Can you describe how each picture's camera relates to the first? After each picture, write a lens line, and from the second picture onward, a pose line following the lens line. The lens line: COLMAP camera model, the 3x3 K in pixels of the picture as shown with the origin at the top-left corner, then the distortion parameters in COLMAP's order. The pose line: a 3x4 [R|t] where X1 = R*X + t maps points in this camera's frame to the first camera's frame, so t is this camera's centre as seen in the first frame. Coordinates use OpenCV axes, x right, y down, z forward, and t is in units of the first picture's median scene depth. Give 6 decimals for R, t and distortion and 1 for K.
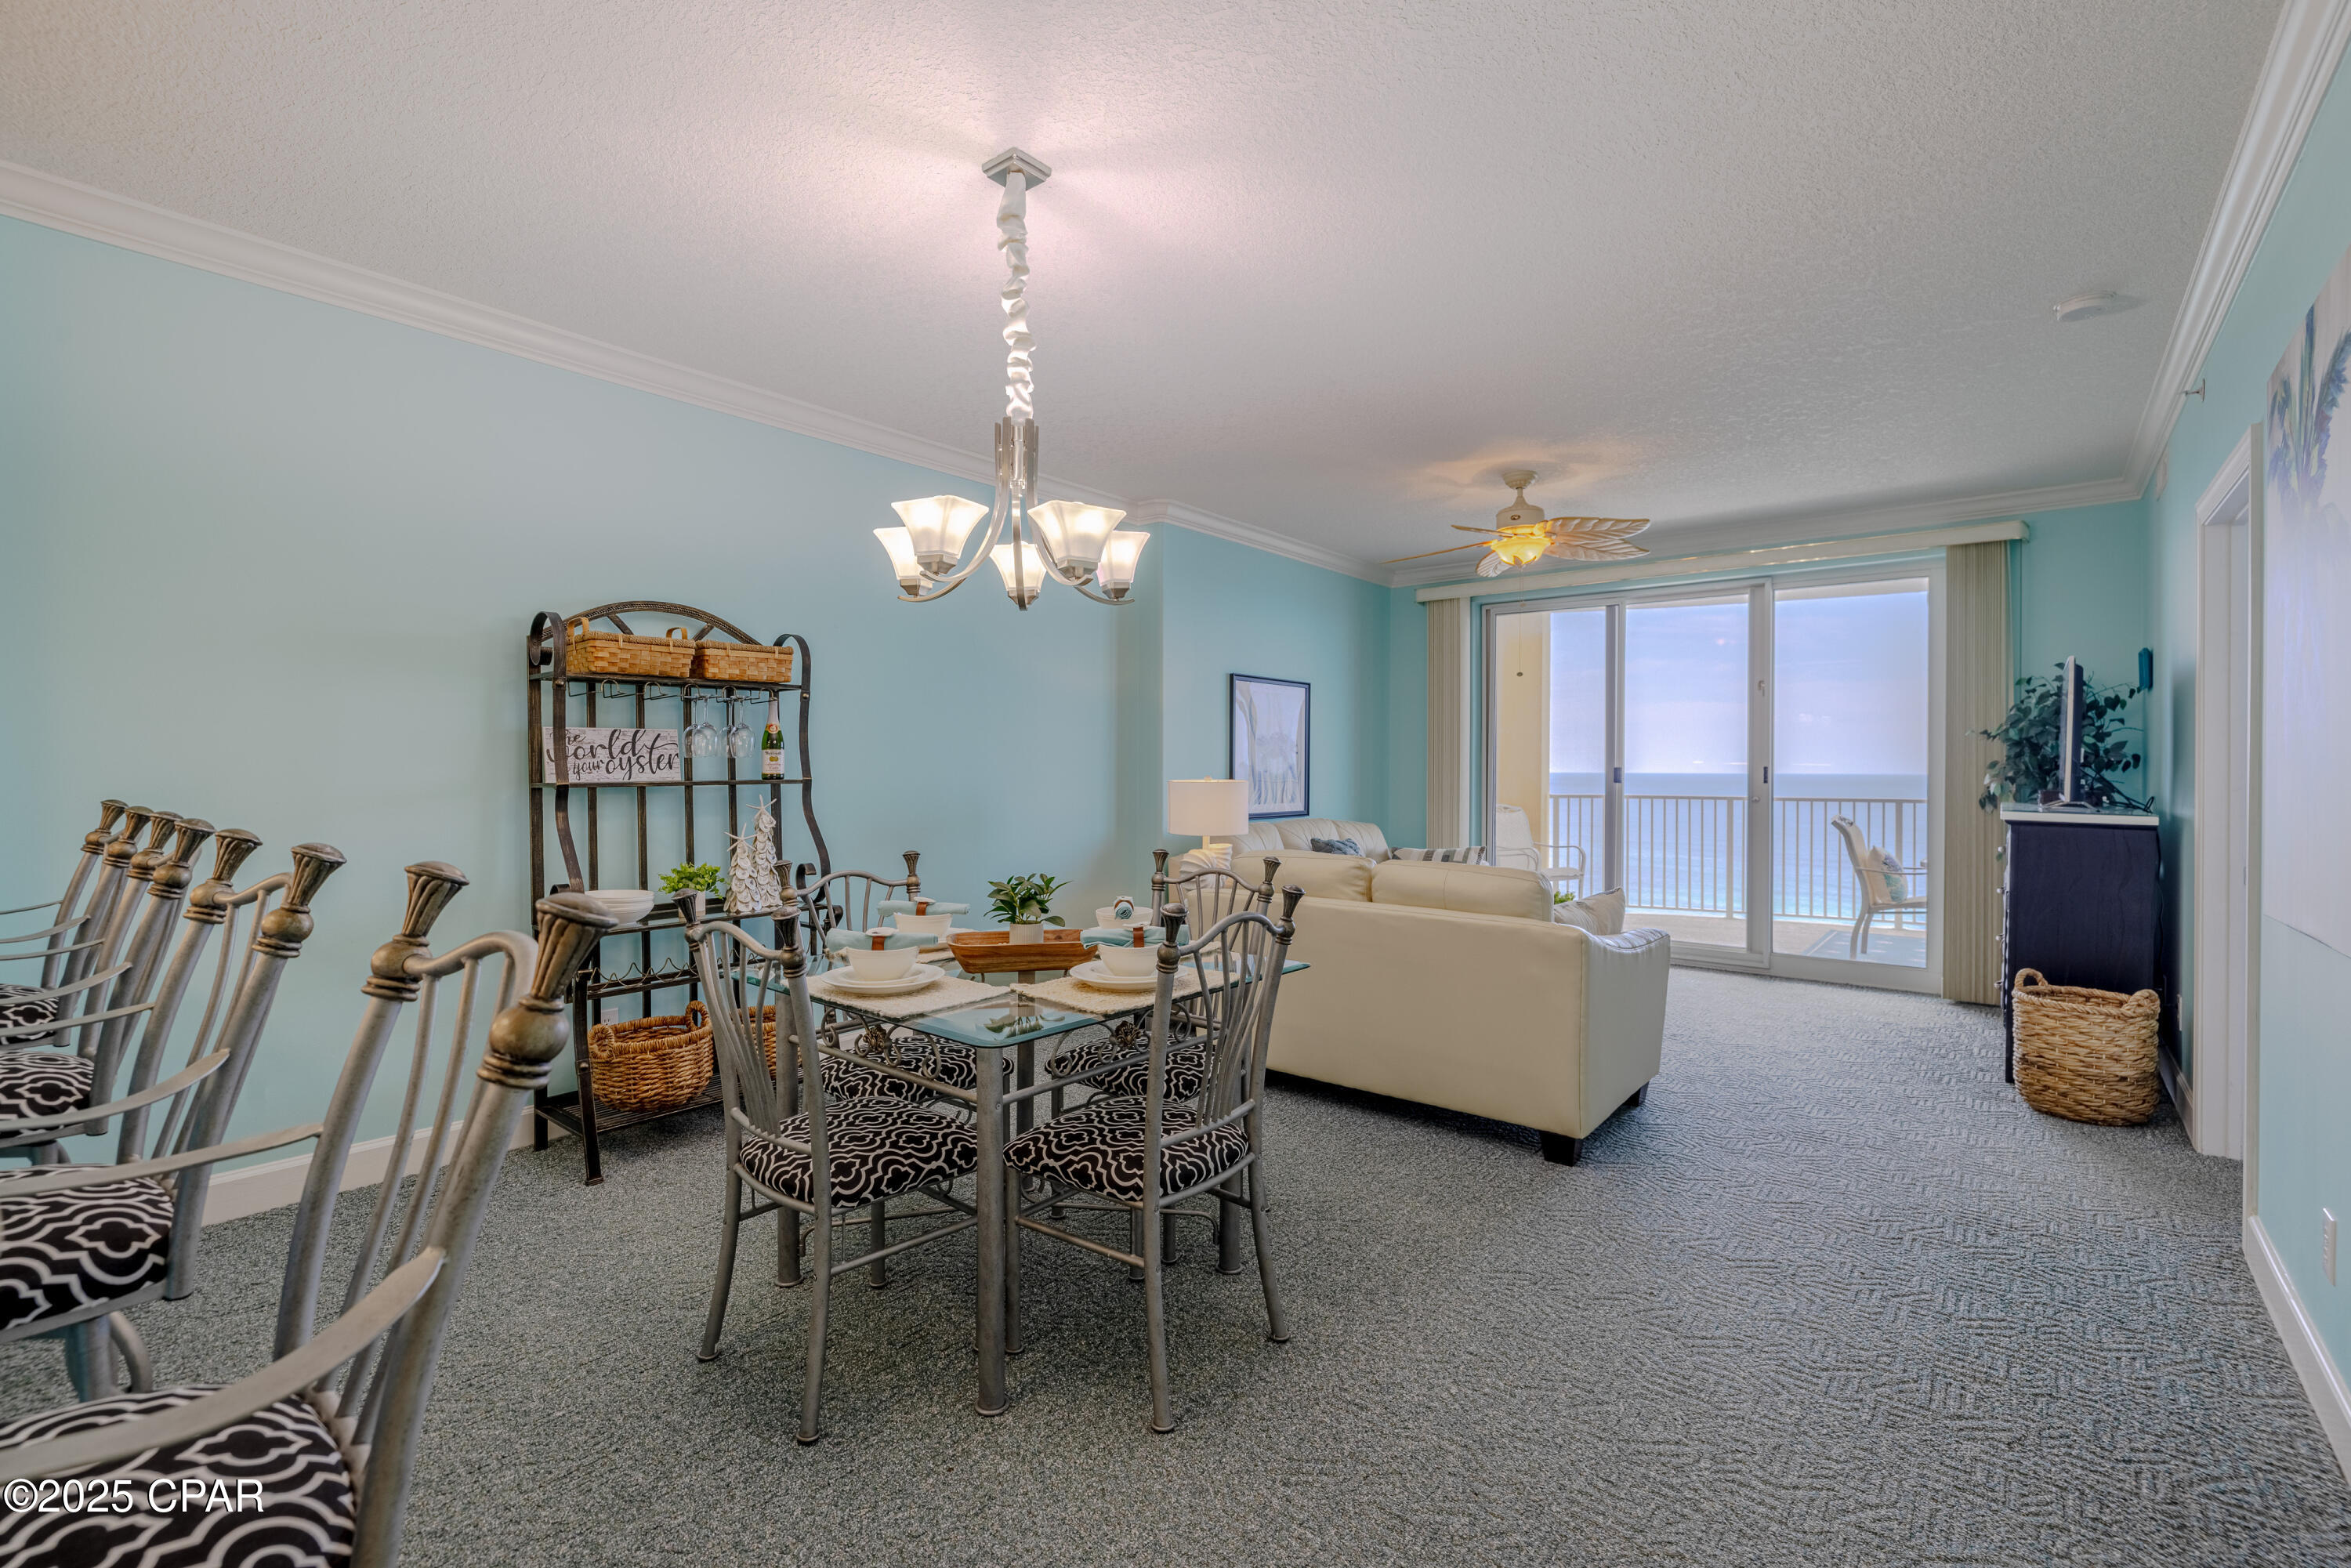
lens RADIAL K [[1039.7, 0, 1172.3], [0, 1039.7, 771.0], [0, 0, 1]] dist [-0.003692, 0.001815]
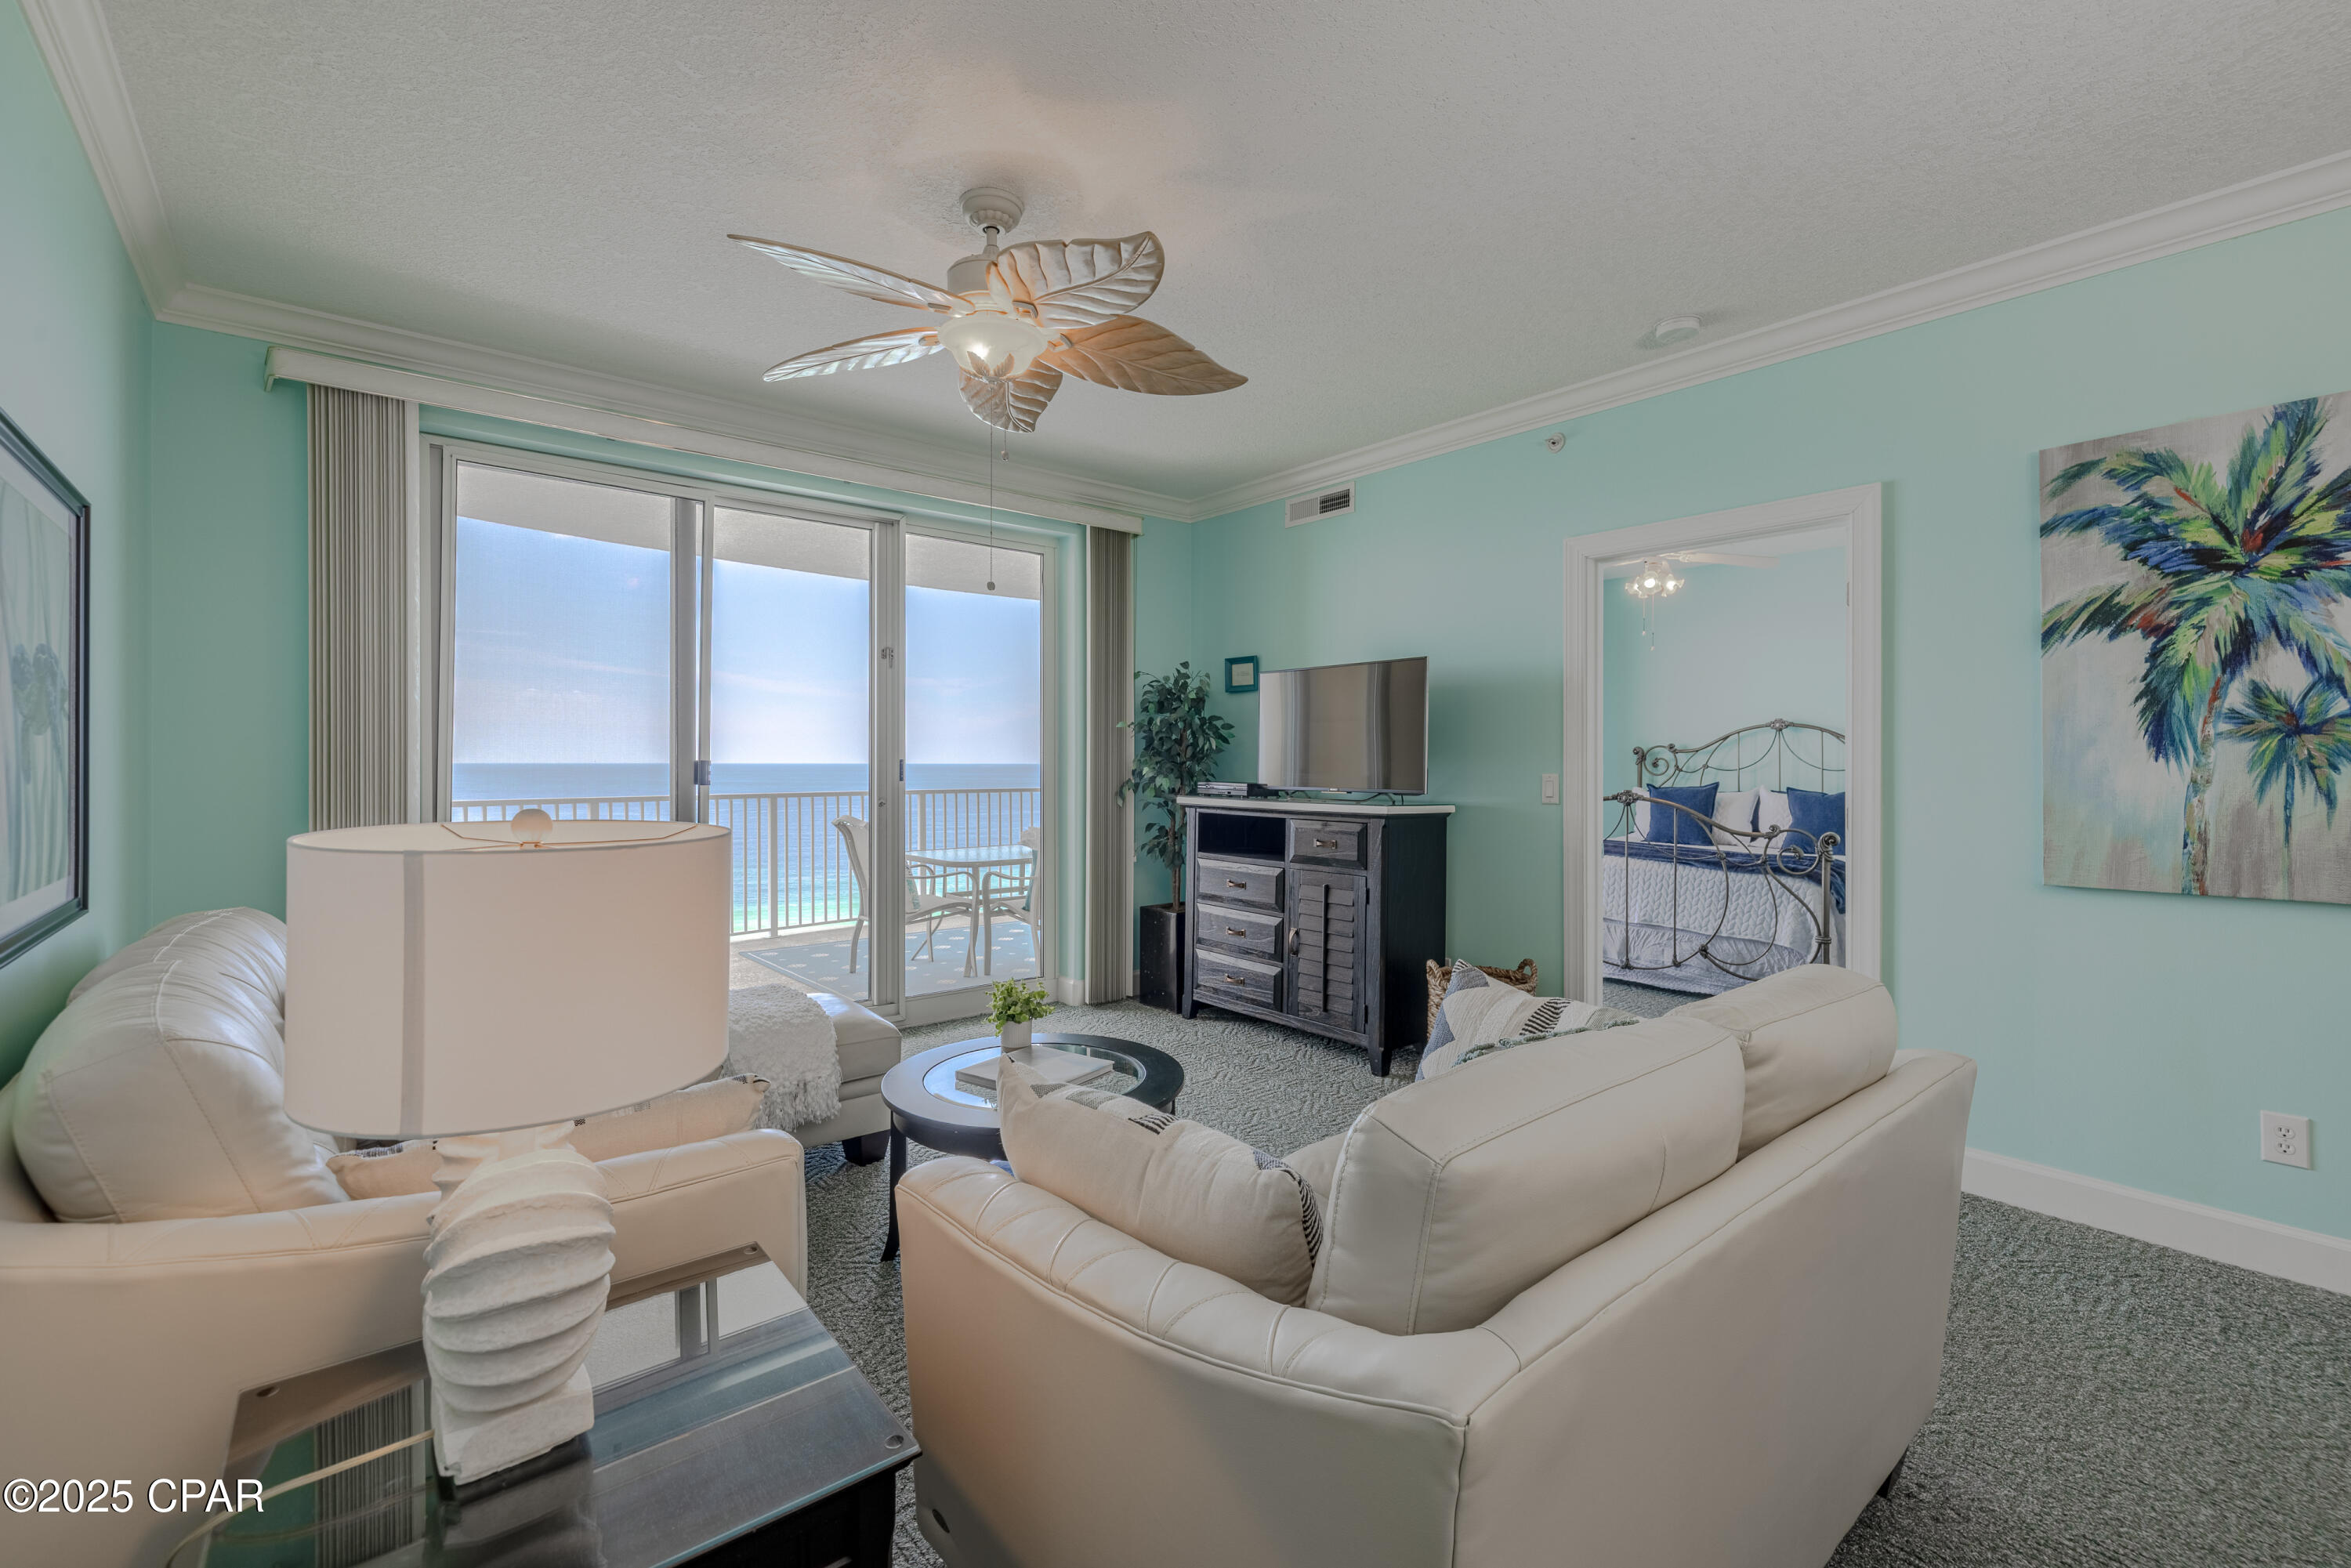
lens RADIAL K [[1001.9, 0, 1217.0], [0, 1001.9, 769.0], [0, 0, 1]] dist [-0.009503, 0.000833]
pose [[0.188380, -0.008842, 0.982056, -0.213703], [-0.000093, 0.999959, 0.009021, -0.002581], [-0.982096, -0.001791, 0.188372, 1.103356]]
